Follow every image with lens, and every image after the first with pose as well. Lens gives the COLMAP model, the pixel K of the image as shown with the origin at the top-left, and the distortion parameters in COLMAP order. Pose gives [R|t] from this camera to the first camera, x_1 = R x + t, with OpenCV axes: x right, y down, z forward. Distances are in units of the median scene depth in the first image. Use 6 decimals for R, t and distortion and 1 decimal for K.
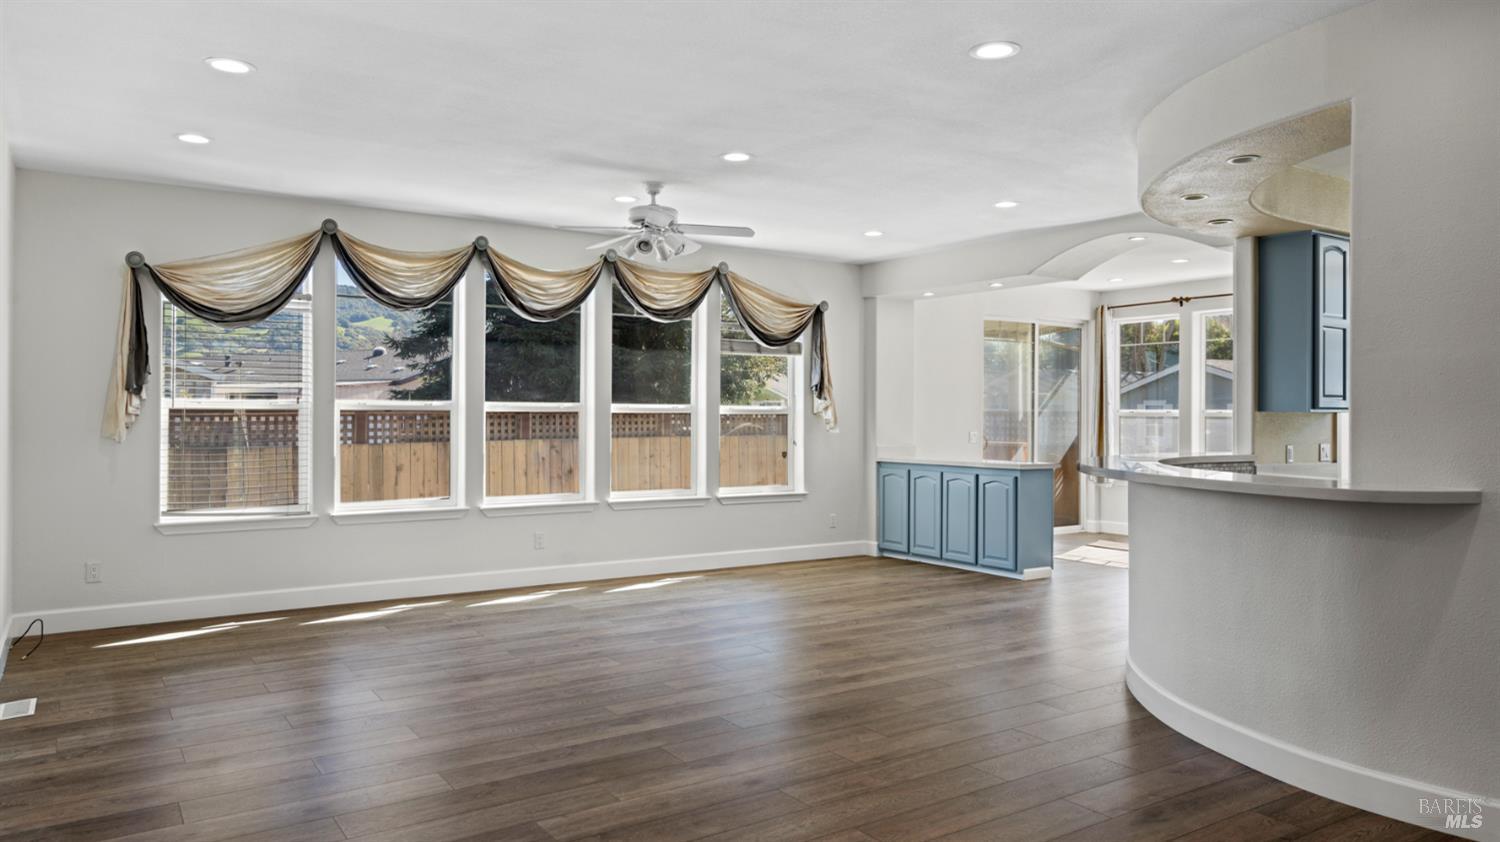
lens RADIAL K [[975.7, 0, 746.5], [0, 975.7, 417.3], [0, 0, 1]] dist [0.002170, 0.000142]
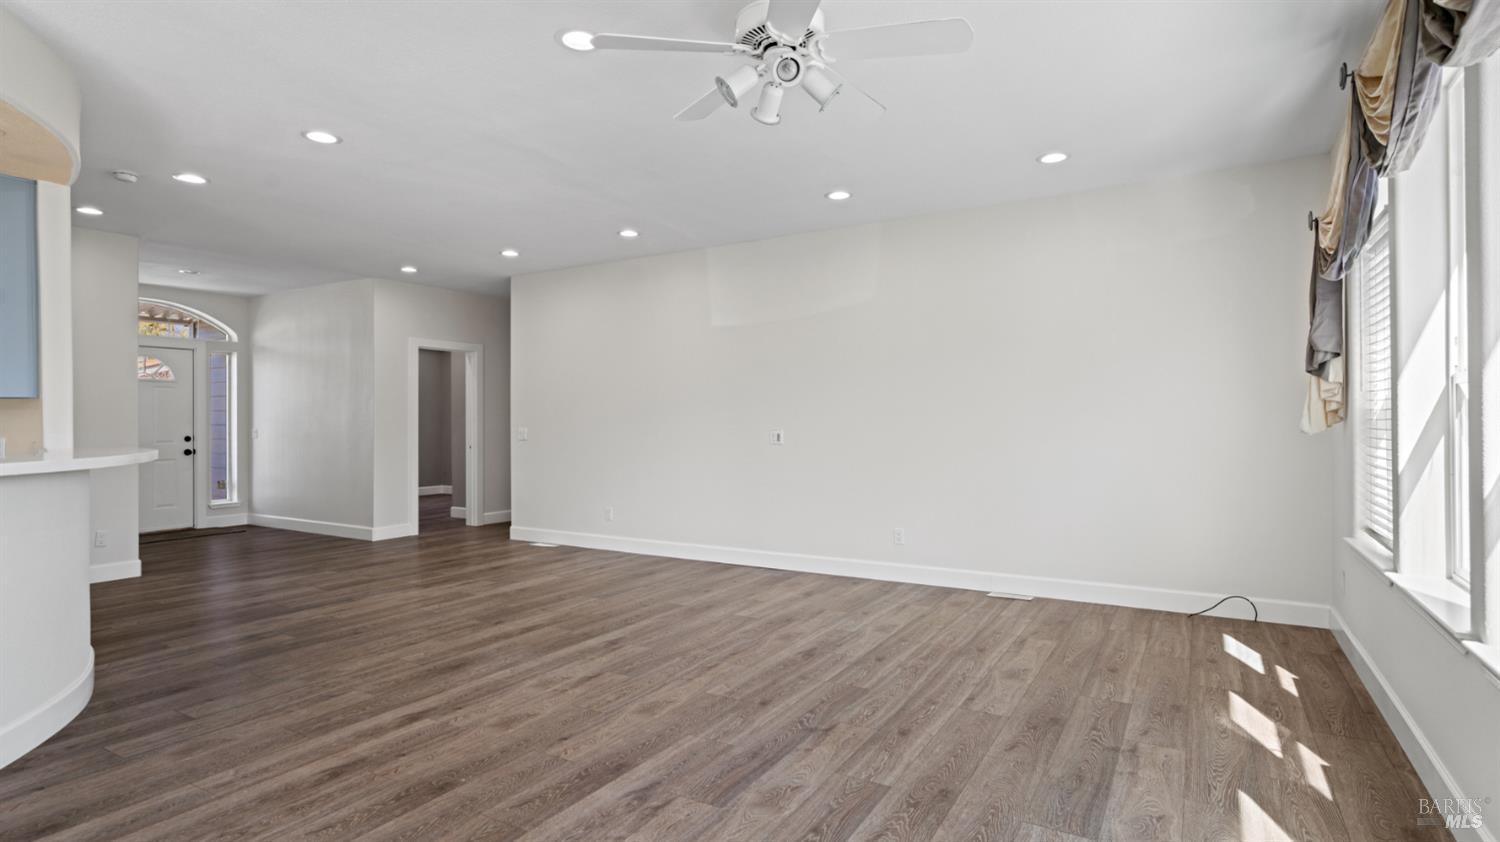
lens RADIAL K [[767.1, 0, 743.8], [0, 767.1, 424.5], [0, 0, 1]] dist [0.003485, 0.000240]
pose [[-0.909451, 0.001451, -0.415808, 0.138619], [-0.001004, 0.999983, 0.005685, 0.018820], [0.415809, 0.005588, -0.909435, 1.897478]]
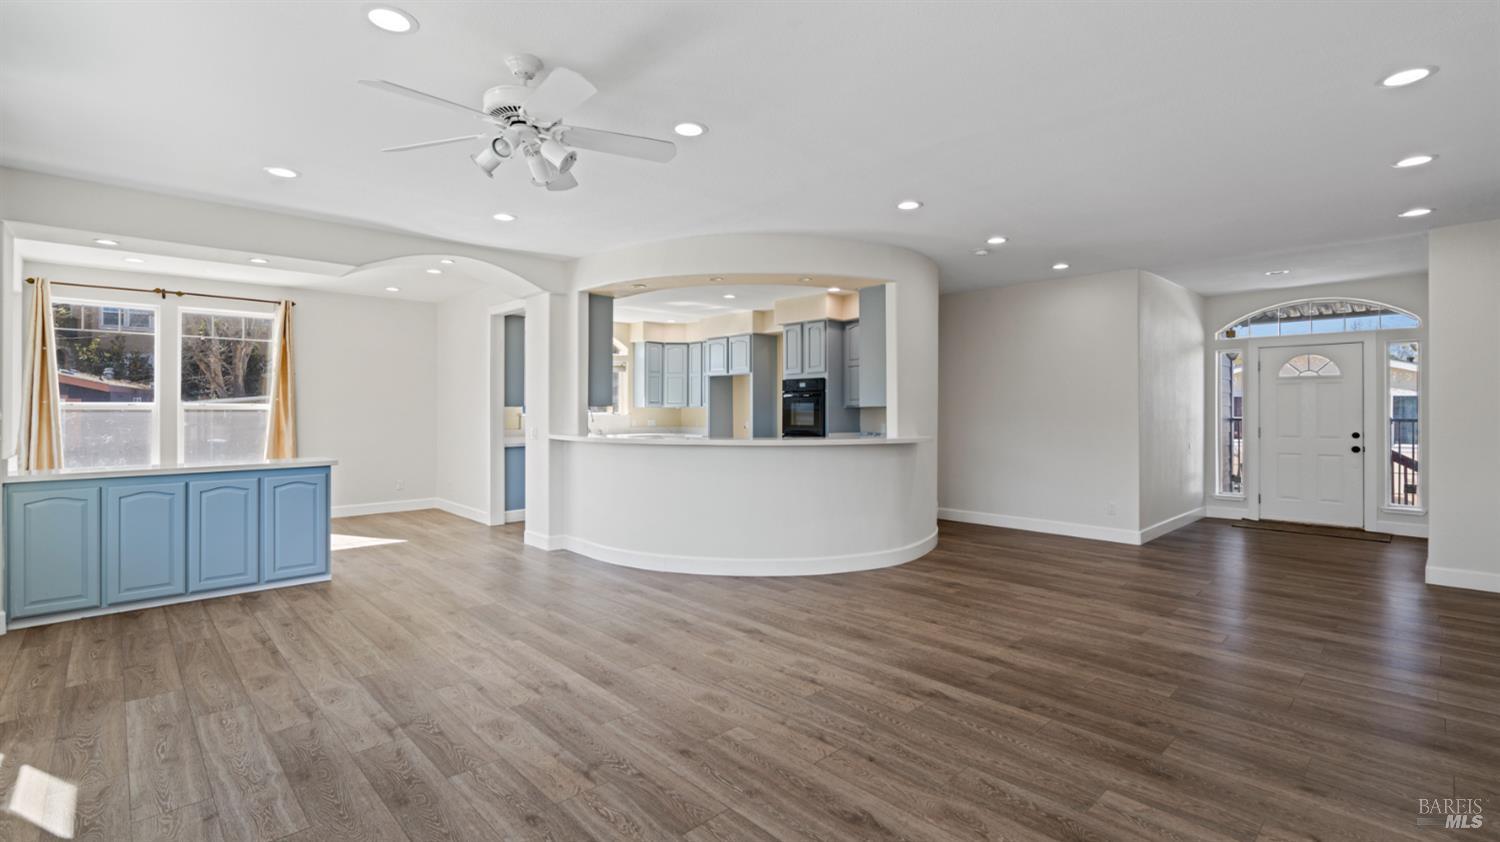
lens RADIAL K [[674.3, 0, 745.4], [0, 674.3, 410.3], [0, 0, 1]] dist [-0.004969, -0.000109]
pose [[-0.152904, -0.005764, 0.988224, -0.779647], [0.002343, 0.999978, 0.006195, -0.007107], [-0.988238, 0.003263, -0.152888, 1.261257]]
